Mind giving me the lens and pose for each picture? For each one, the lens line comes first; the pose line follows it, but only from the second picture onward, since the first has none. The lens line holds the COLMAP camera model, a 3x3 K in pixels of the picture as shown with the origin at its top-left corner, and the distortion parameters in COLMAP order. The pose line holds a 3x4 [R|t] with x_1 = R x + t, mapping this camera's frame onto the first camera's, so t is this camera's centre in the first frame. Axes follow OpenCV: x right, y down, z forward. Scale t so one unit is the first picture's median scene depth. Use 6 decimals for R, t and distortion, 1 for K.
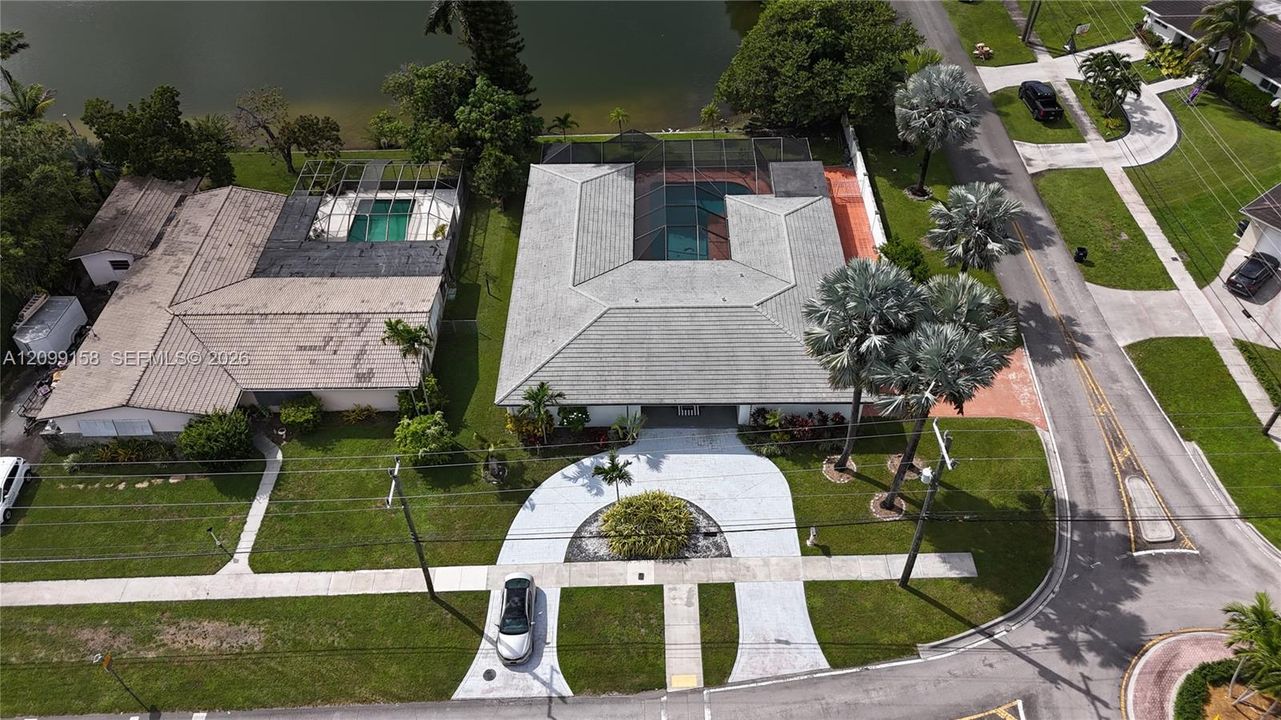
lens RADIAL K [[948.1, 0, 640.5], [0, 948.1, 360.0], [0, 0, 1]] dist [0.064718, -0.055510]
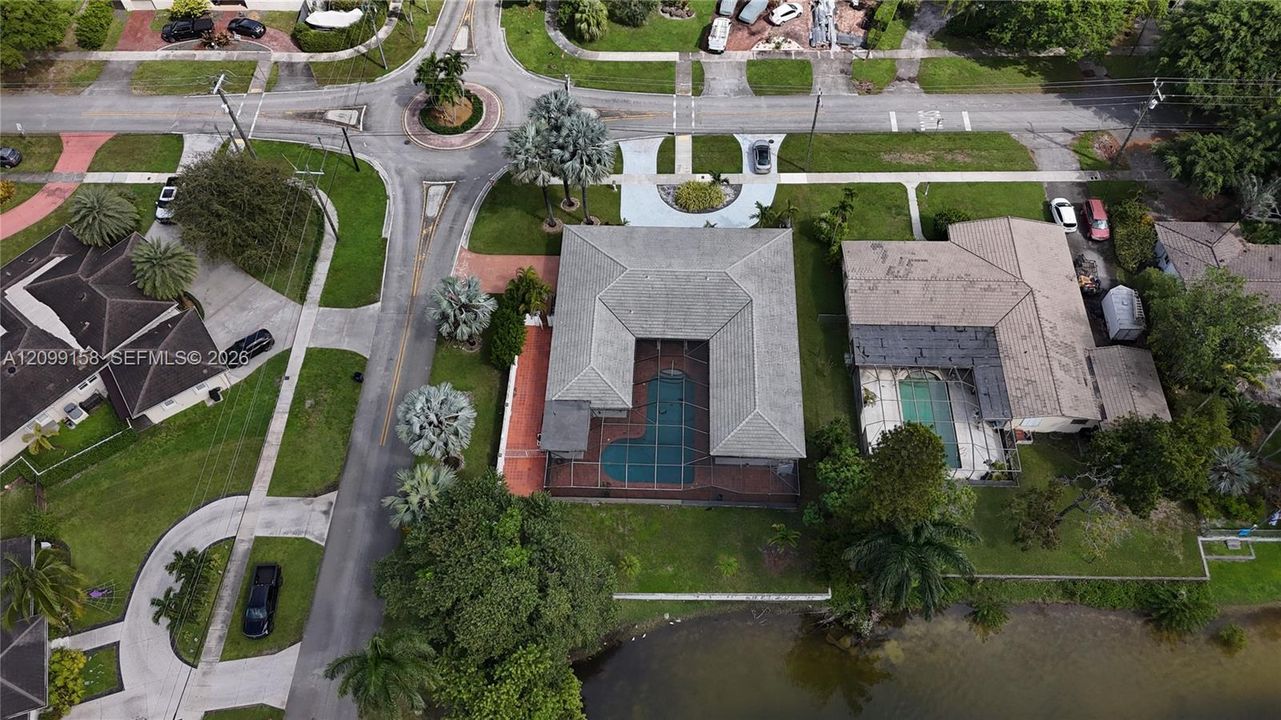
lens RADIAL K [[948.1, 0, 640.5], [0, 948.1, 360.0], [0, 0, 1]] dist [0.064718, -0.055510]
pose [[-0.998968, -0.014169, 0.043145, 0.036669], [0.045089, -0.196301, 0.979506, -1.654180], [-0.005409, 0.980441, 0.196738, 0.900843]]
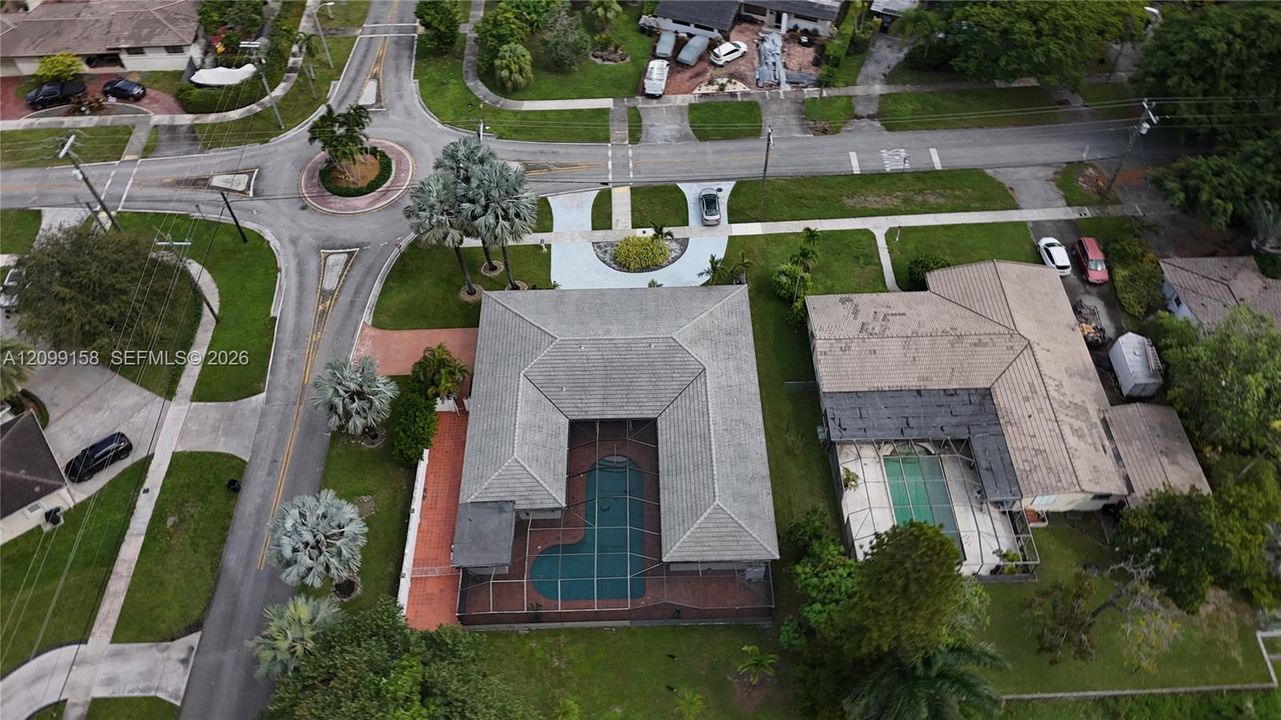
lens RADIAL K [[948.1, 0, 640.5], [0, 948.1, 360.0], [0, 0, 1]] dist [0.064718, -0.055510]
pose [[-0.999299, 0.035641, 0.011472, -0.004007], [0.006982, -0.123631, 0.992304, -1.405164], [0.036785, 0.991688, 0.123296, 0.931843]]
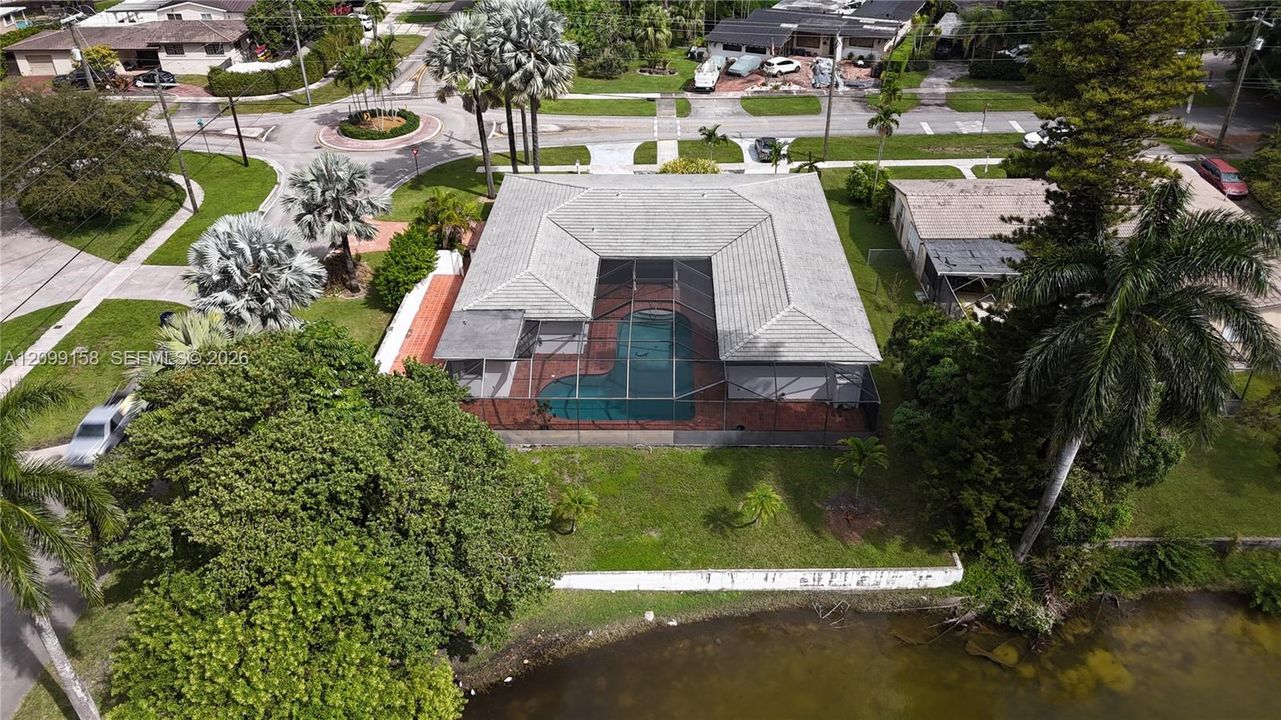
lens RADIAL K [[948.1, 0, 640.5], [0, 948.1, 360.0], [0, 0, 1]] dist [0.064718, -0.055510]
pose [[-0.999420, 0.008529, 0.032972, 0.034706], [0.034045, 0.224384, 0.973906, -1.105884], [0.000908, 0.974463, -0.224544, 1.513701]]
